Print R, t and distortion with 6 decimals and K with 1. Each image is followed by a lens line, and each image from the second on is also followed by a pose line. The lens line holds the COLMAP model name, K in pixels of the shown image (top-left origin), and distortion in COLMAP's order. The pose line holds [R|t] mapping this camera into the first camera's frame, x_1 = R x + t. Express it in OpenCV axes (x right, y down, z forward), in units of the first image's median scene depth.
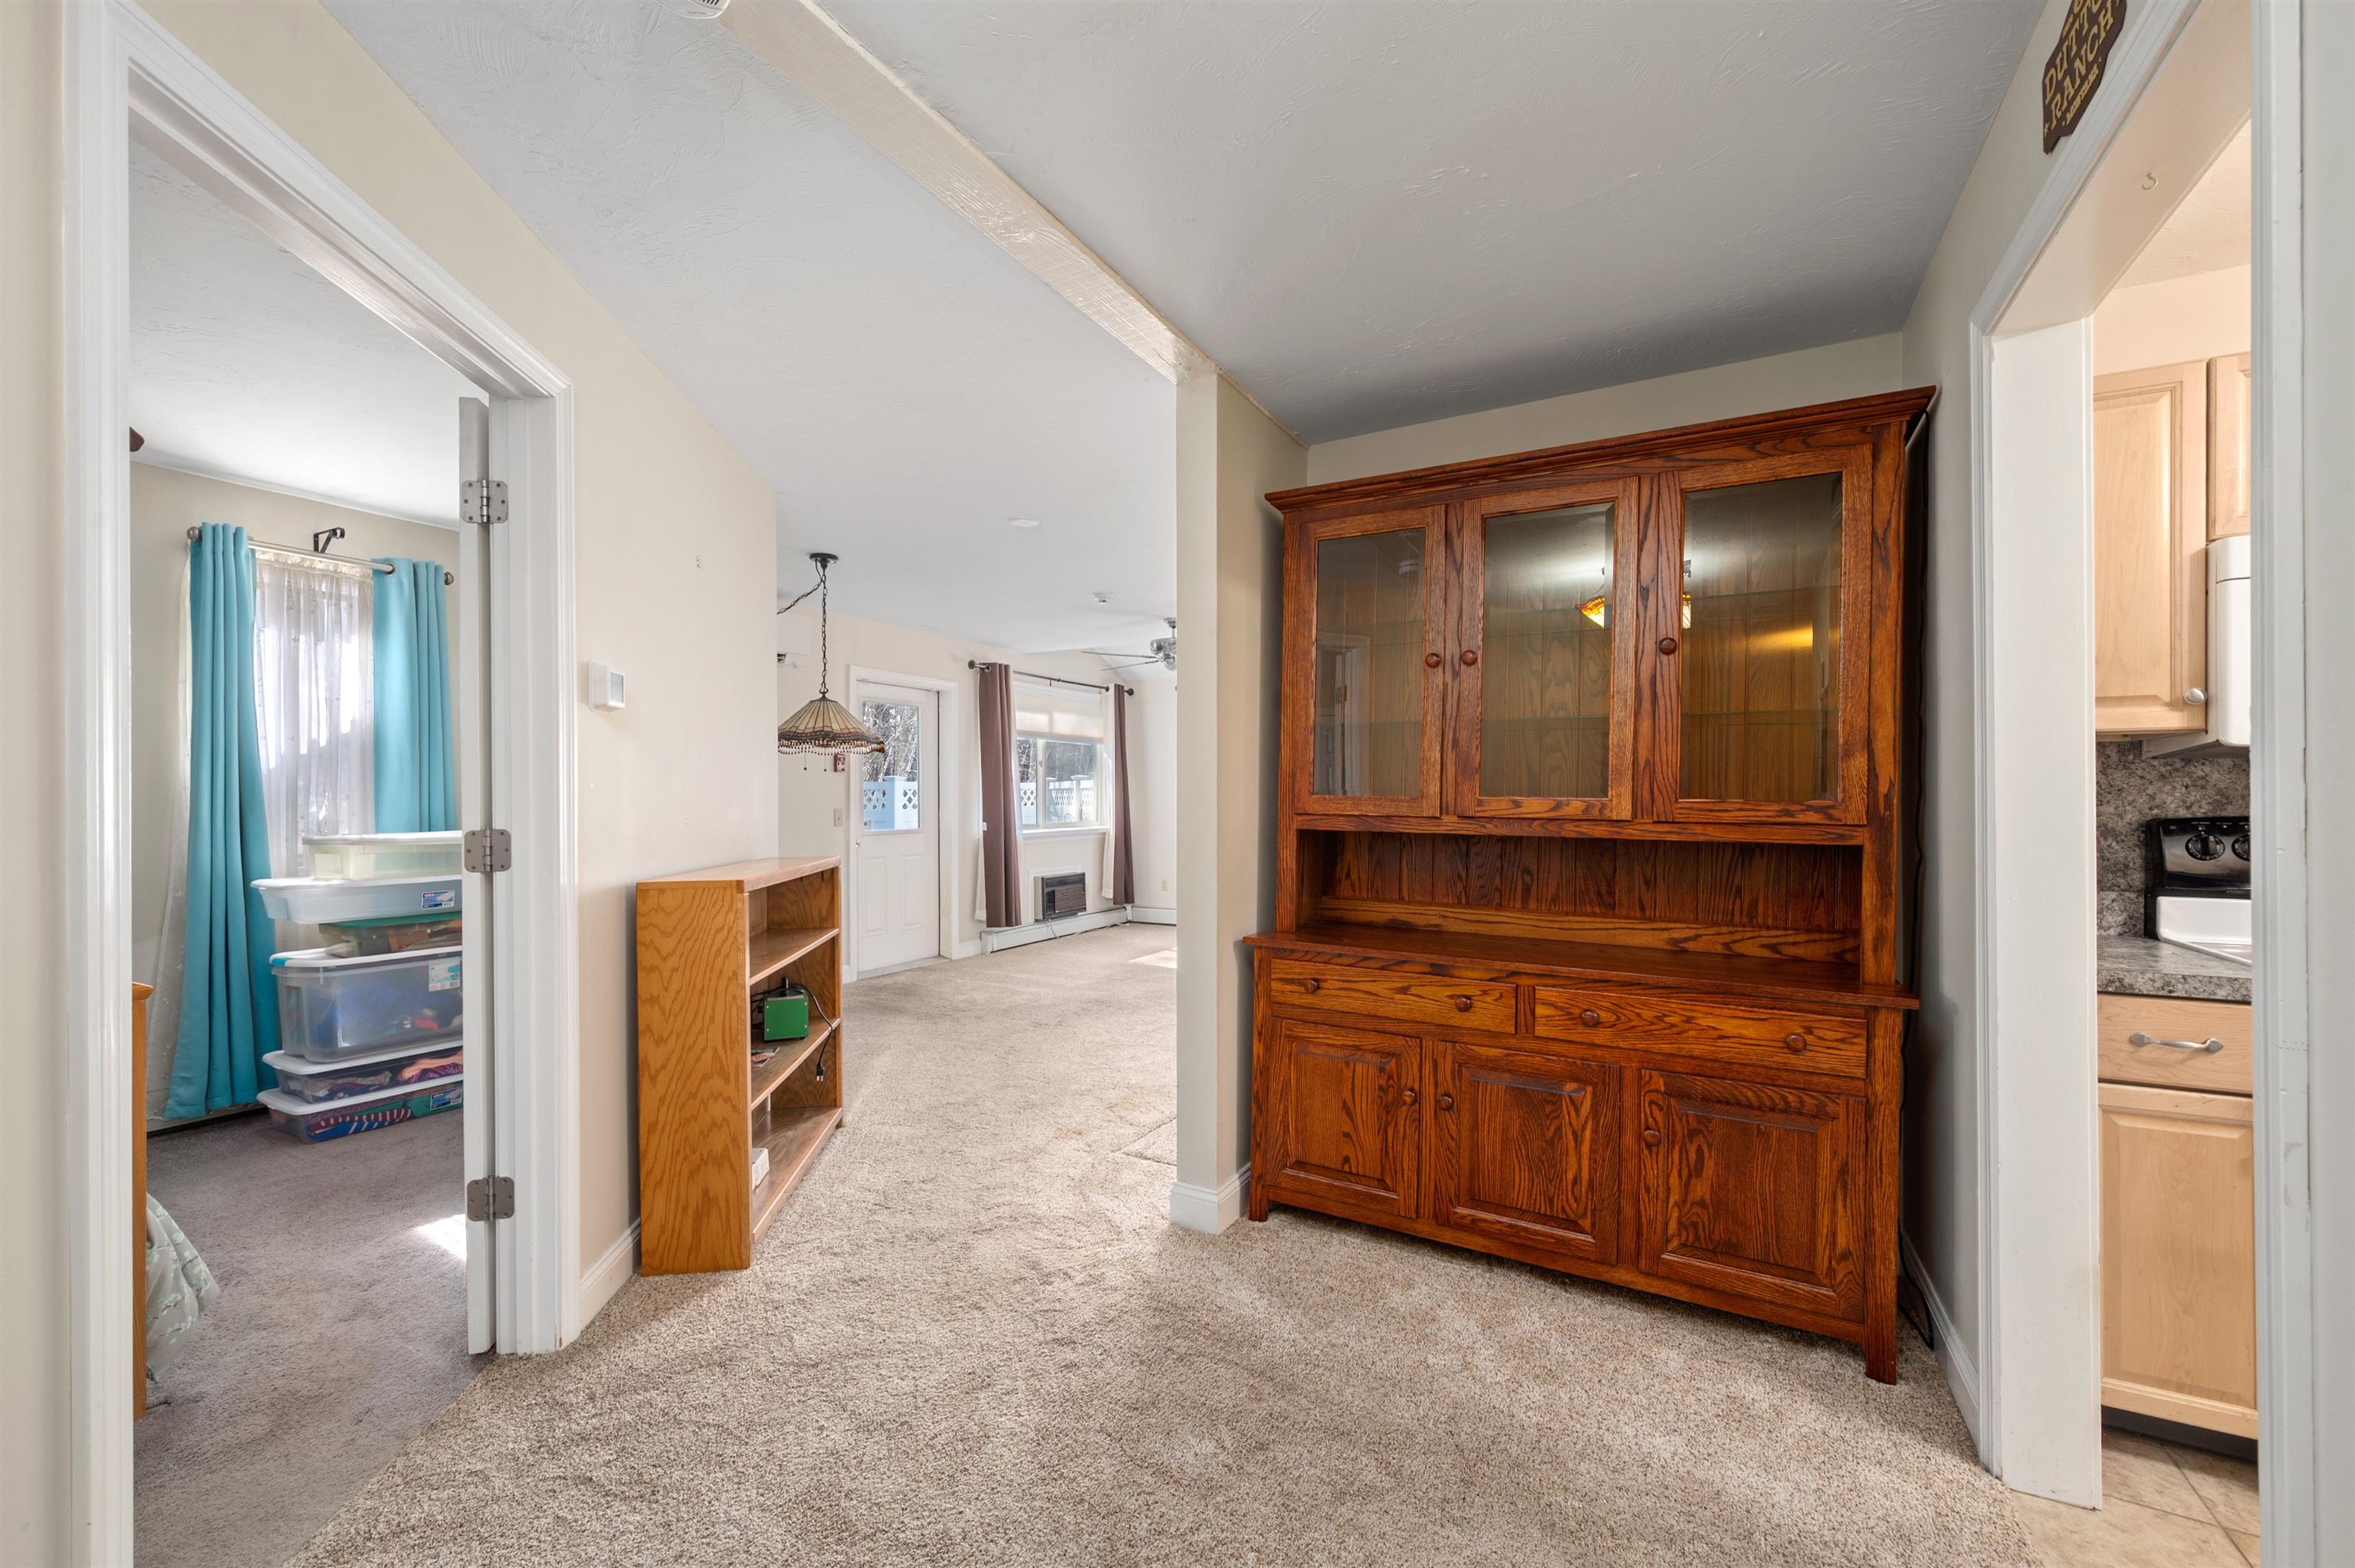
lens RADIAL K [[934.5, 0, 1184.9], [0, 934.5, 800.6], [0, 0, 1]] dist [-0.004961, 0.001370]
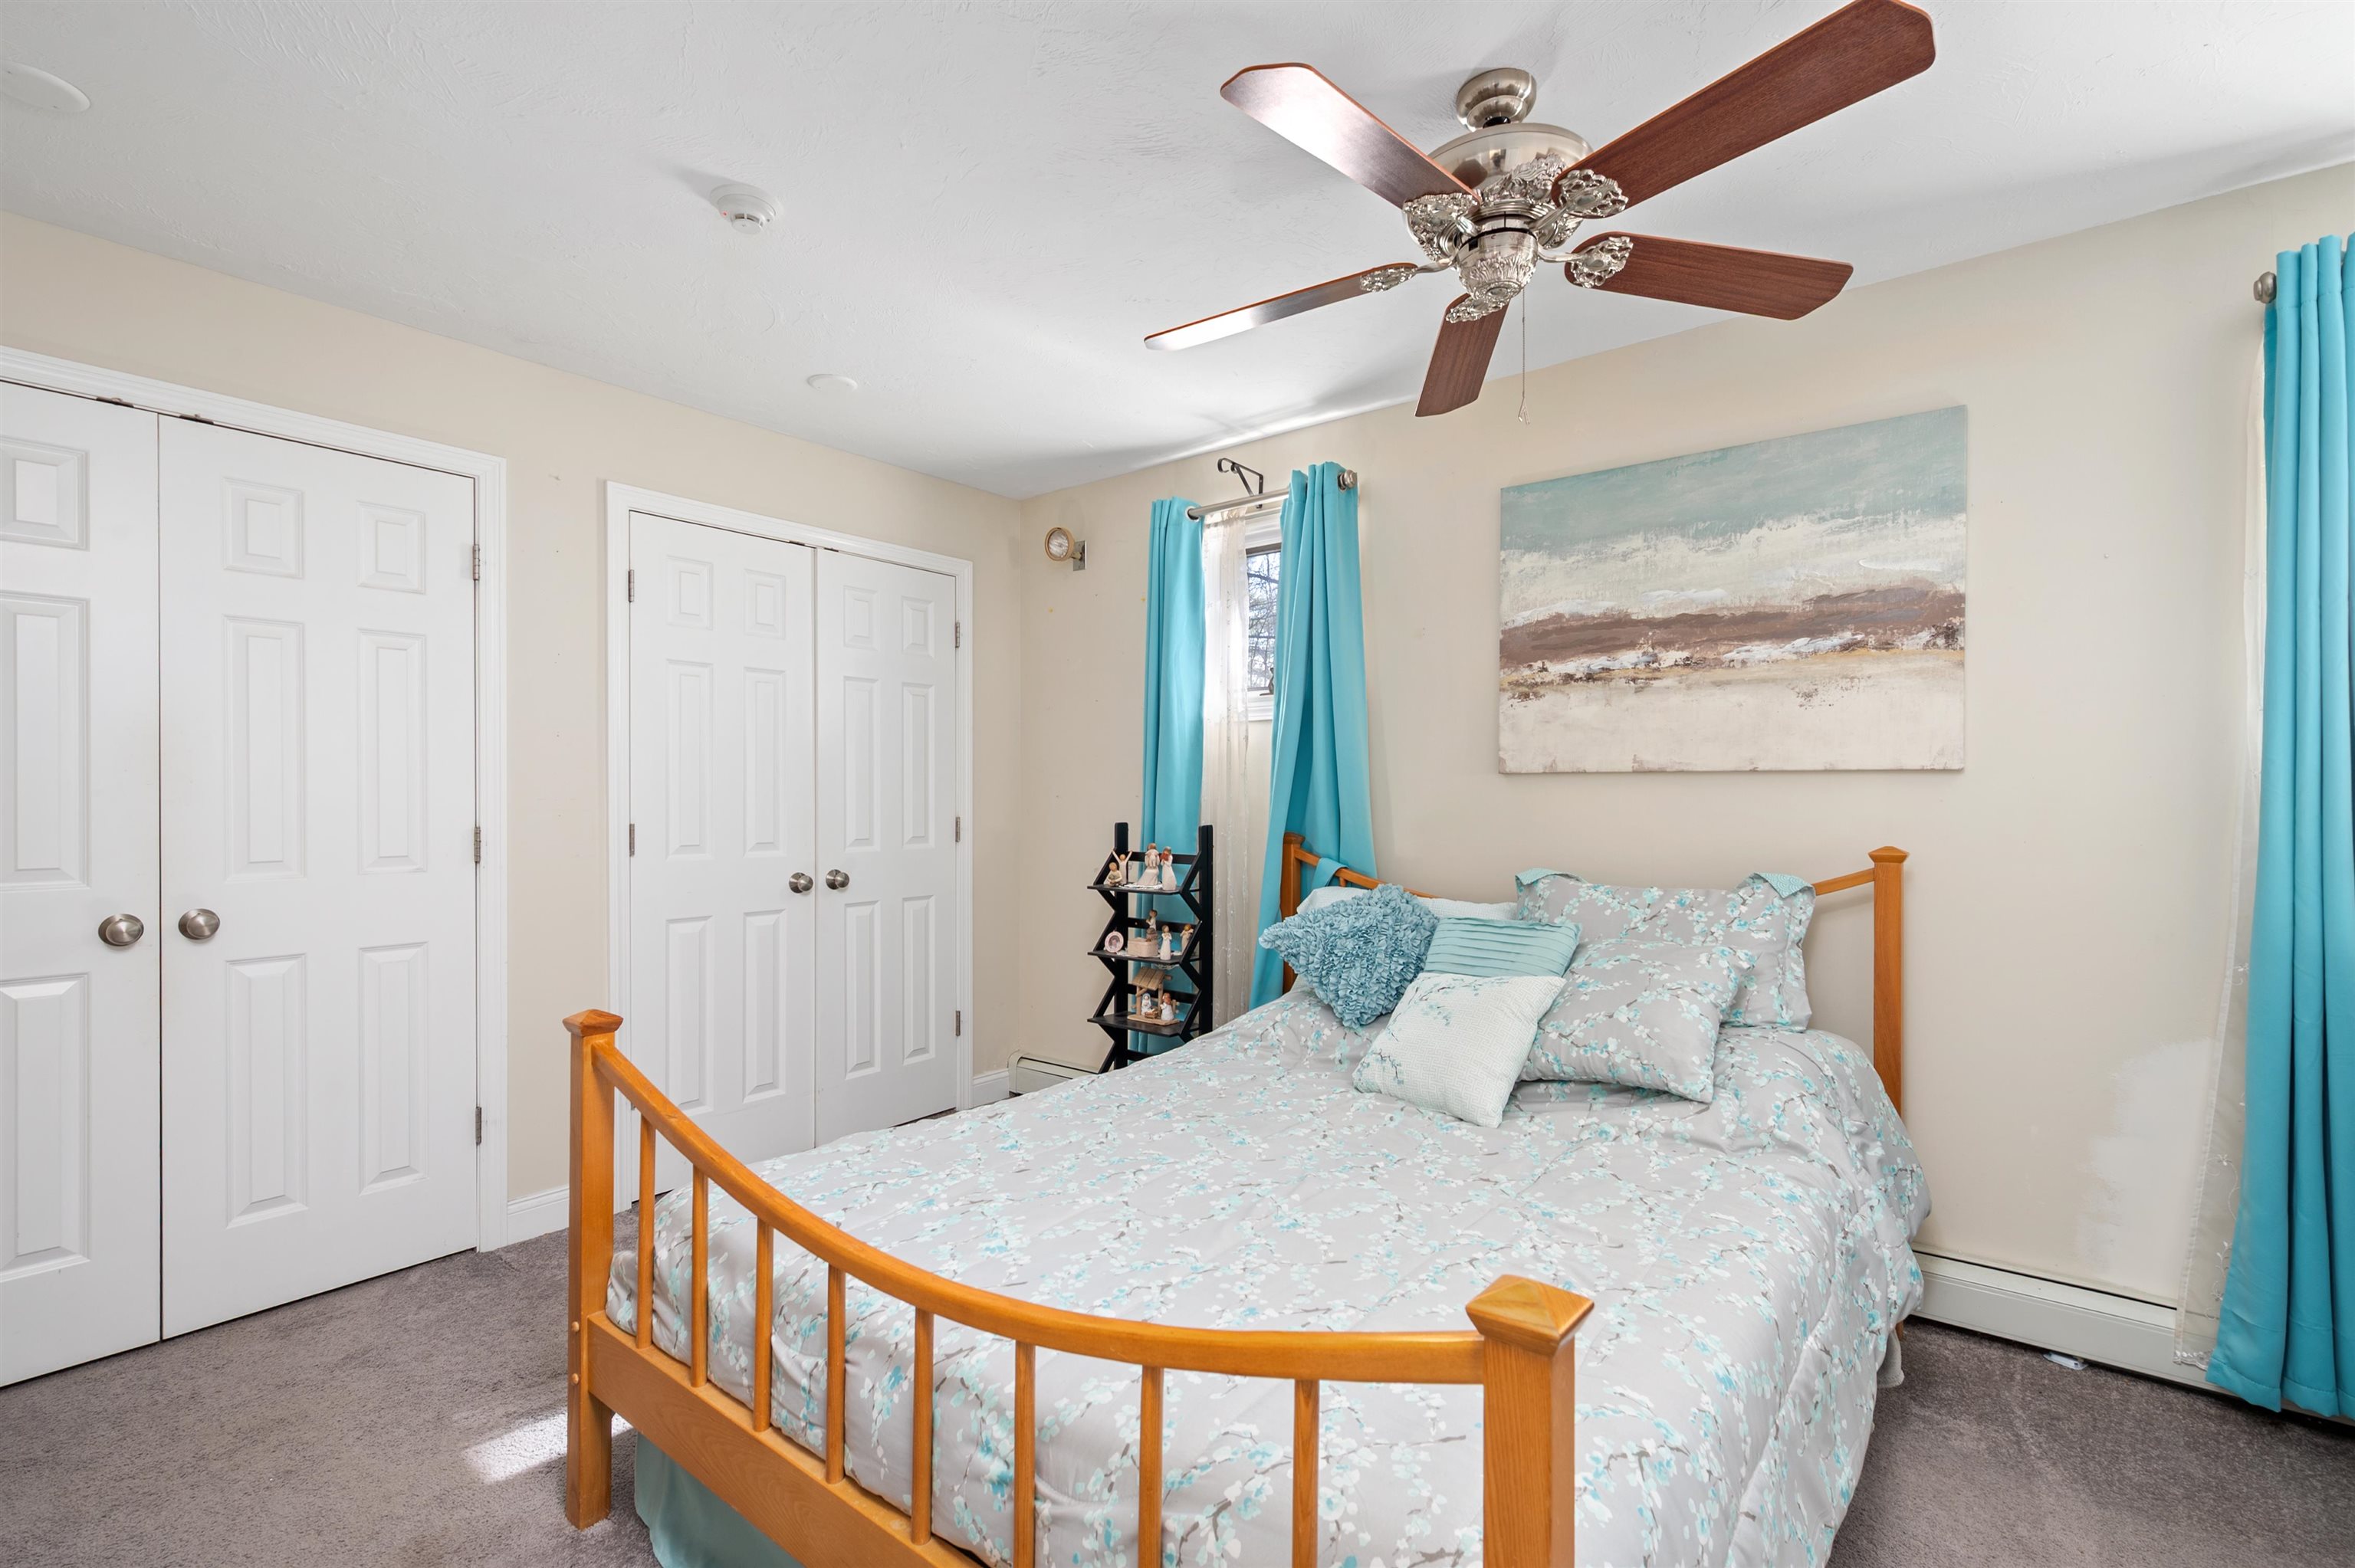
lens RADIAL K [[1066.7, 0, 1170.4], [0, 1066.7, 798.7], [0, 0, 1]] dist [-0.001576, 0.000218]
pose [[-0.196374, 0.003200, -0.980524, -0.149720], [0.004242, 0.999988, 0.002414, -0.001065], [0.980520, -0.003686, -0.196385, 0.216203]]
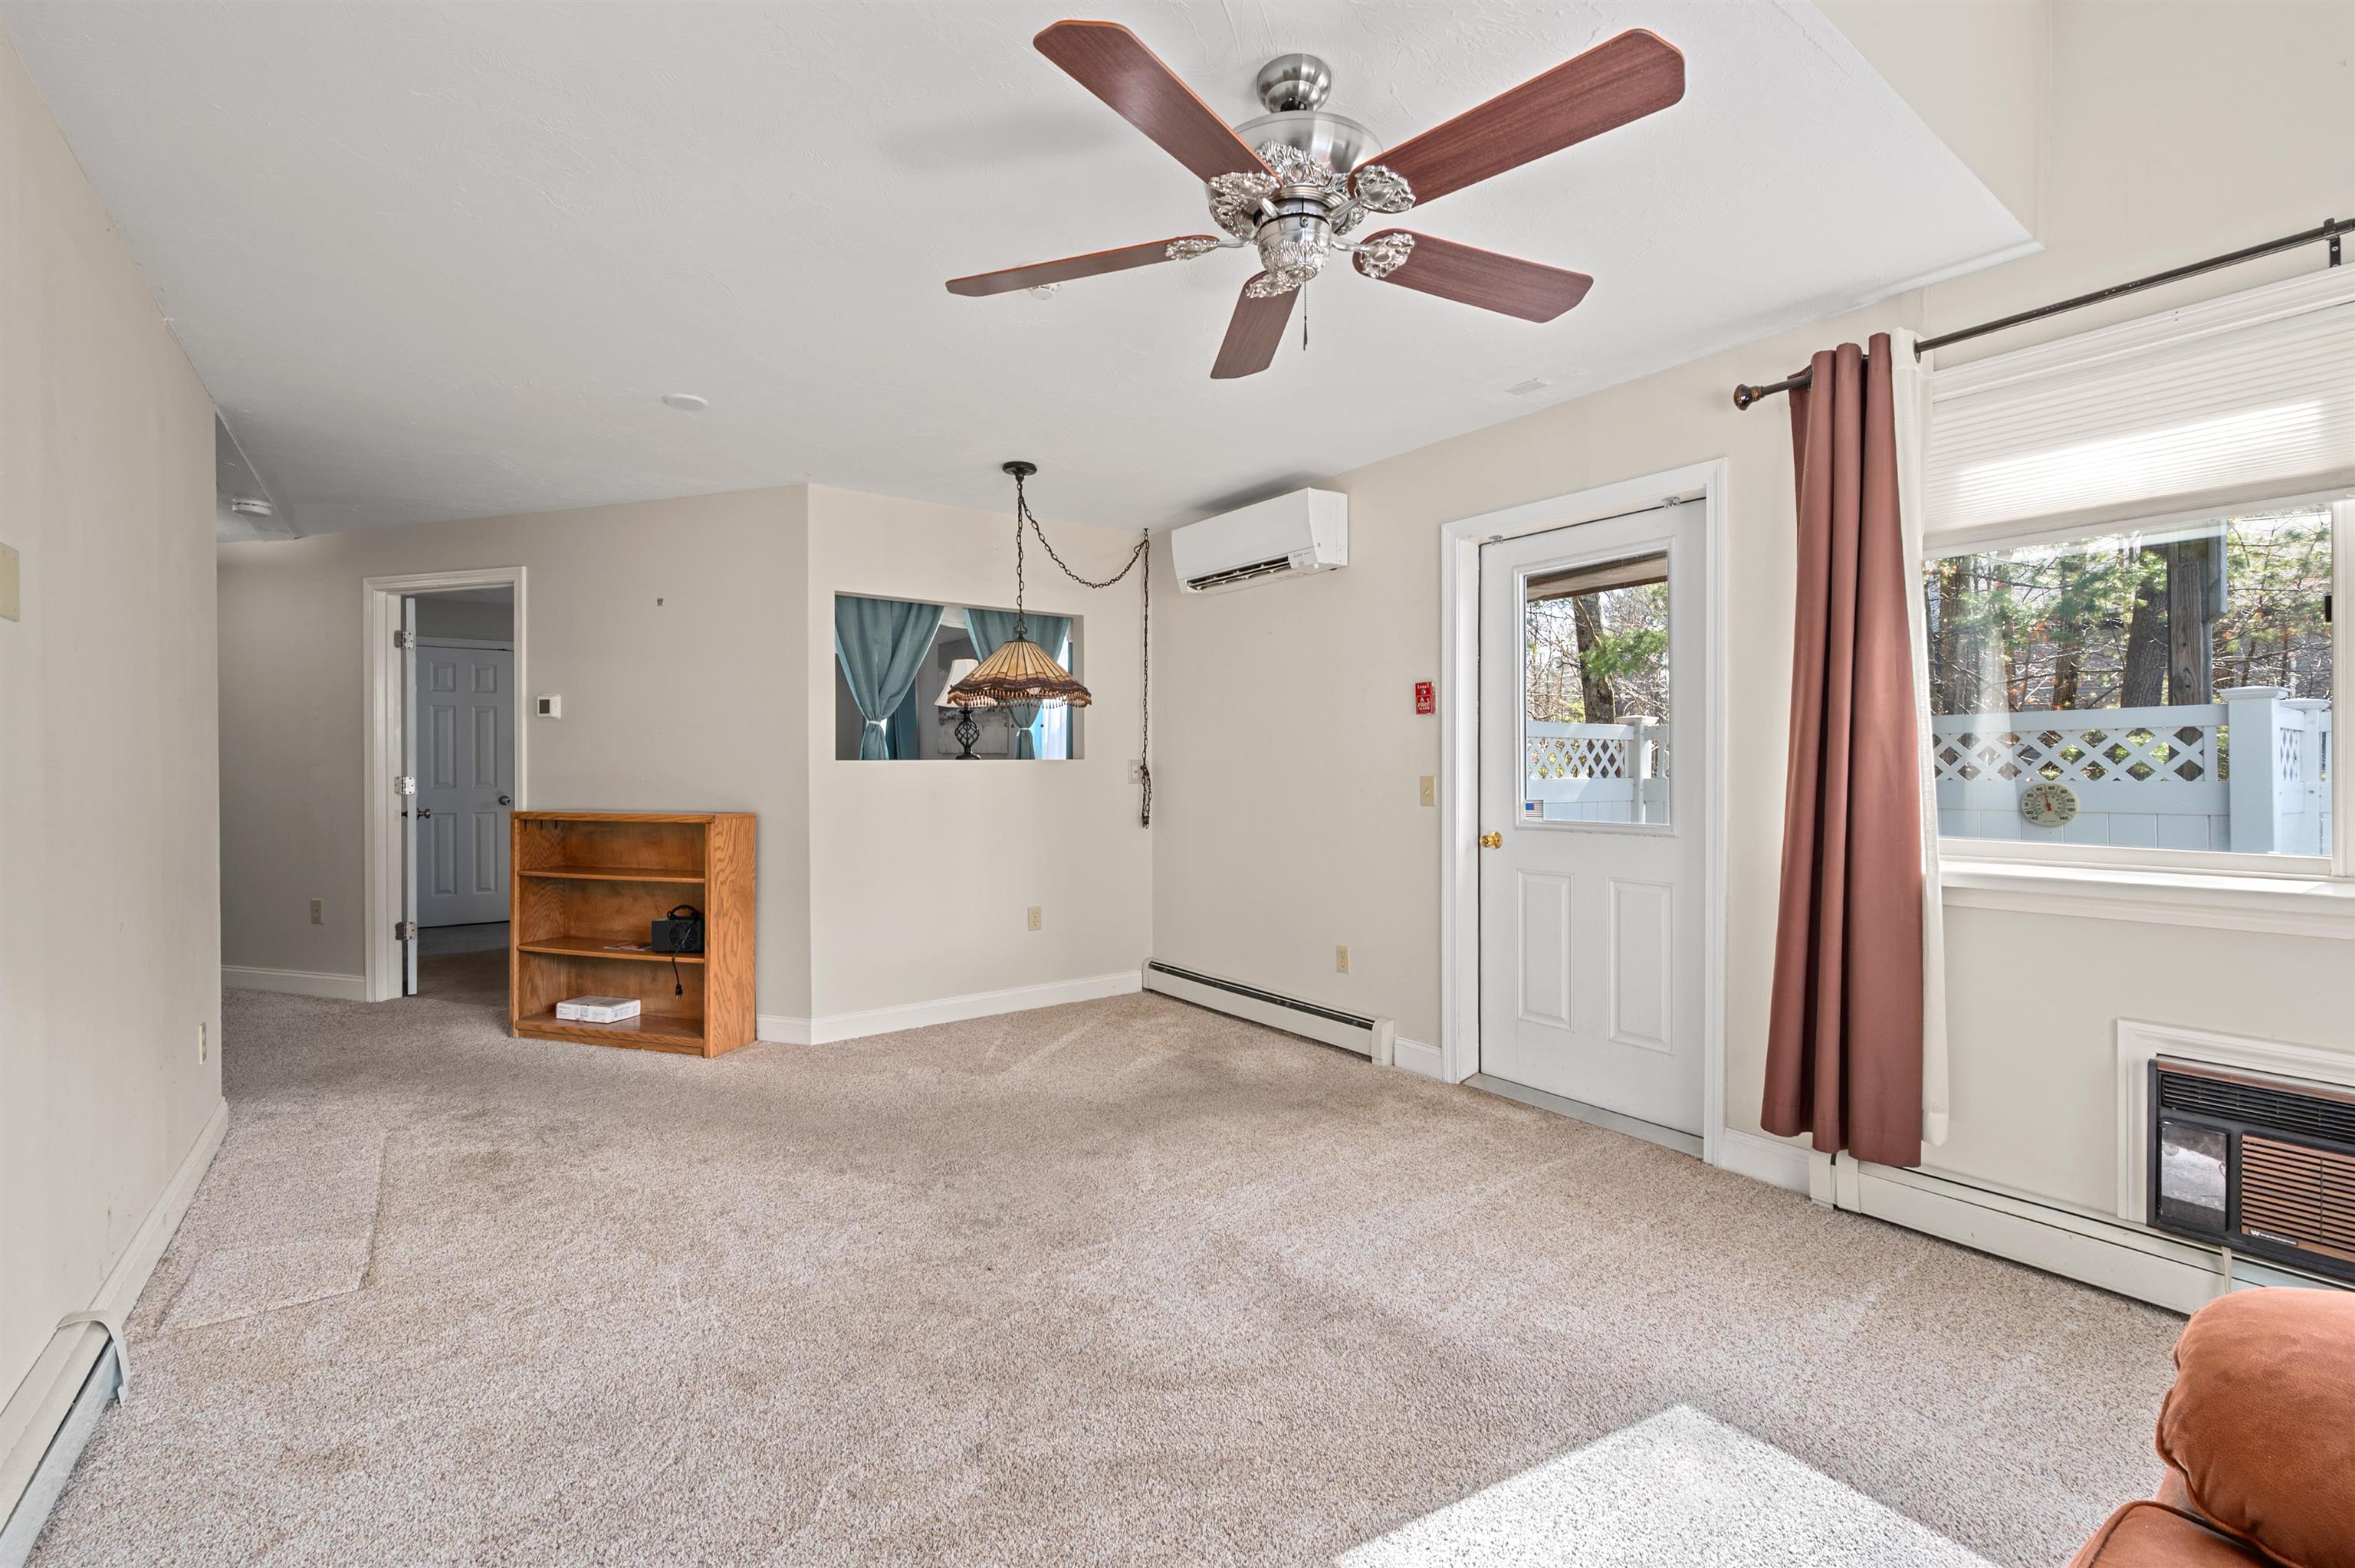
lens RADIAL K [[989.0, 0, 1161.7], [0, 989.0, 761.0], [0, 0, 1]] dist [0.000604, -0.000110]
pose [[-0.422187, 0.006302, -0.906487, 0.210143], [0.012066, 0.999926, 0.001332, -0.003154], [0.906429, -0.010375, -0.422232, 0.882066]]
